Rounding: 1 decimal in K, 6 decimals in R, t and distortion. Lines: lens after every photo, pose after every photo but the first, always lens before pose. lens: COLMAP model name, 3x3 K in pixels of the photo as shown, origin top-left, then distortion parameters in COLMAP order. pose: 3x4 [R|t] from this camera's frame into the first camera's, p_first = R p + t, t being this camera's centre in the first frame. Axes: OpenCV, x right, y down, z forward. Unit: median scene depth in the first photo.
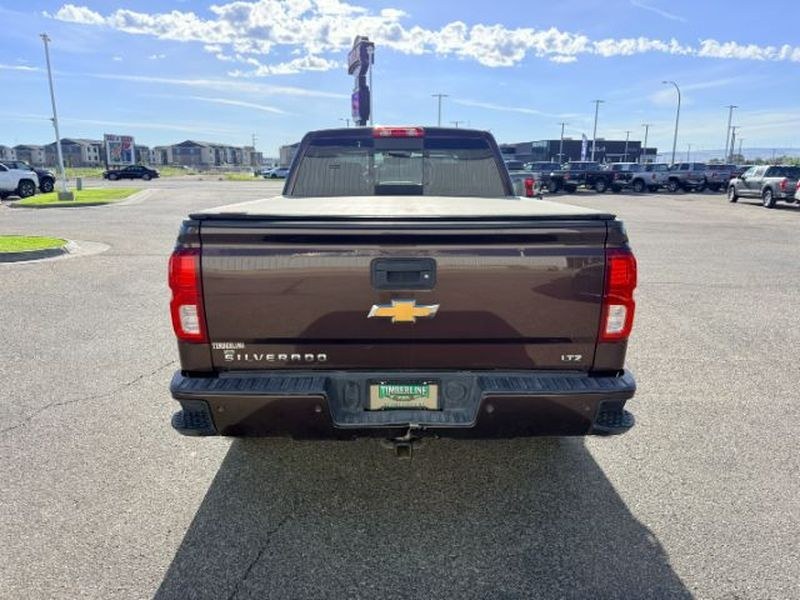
lens RADIAL K [[588.0, 0, 396.6], [0, 588.0, 301.9], [0, 0, 1]] dist [0.002824, -0.010499]
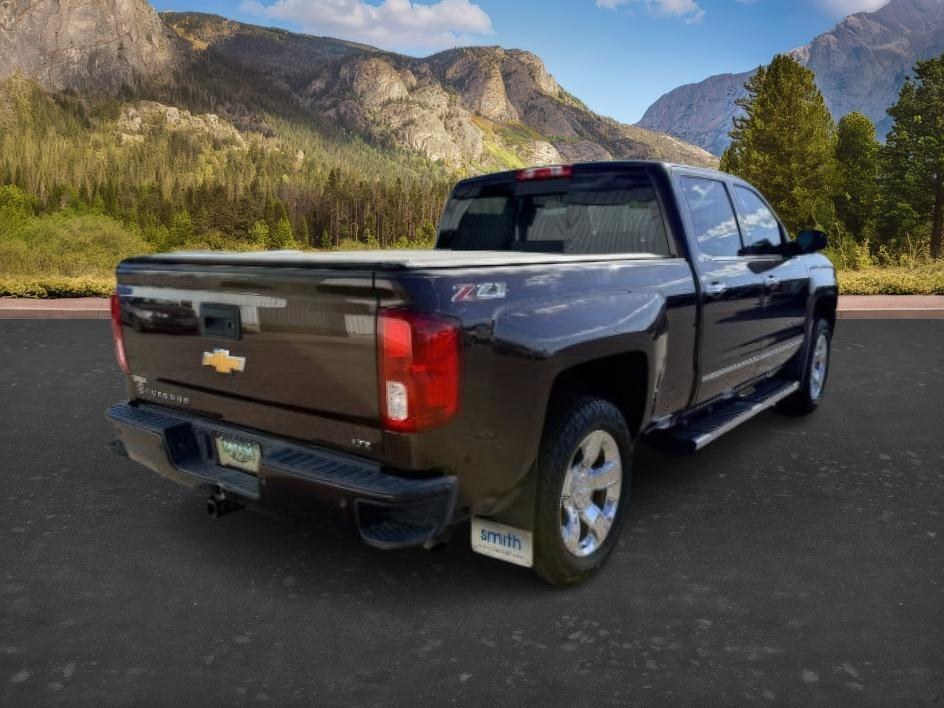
lens RADIAL K [[732.7, 0, 476.2], [0, 732.7, 387.0], [0, 0, 1]] dist [0.011195, 0.005418]
pose [[0.775200, 0.115260, -0.621113, 1.018434], [-0.128041, 0.991474, 0.024181, -0.023129], [0.618604, 0.060783, 0.783348, 0.322099]]
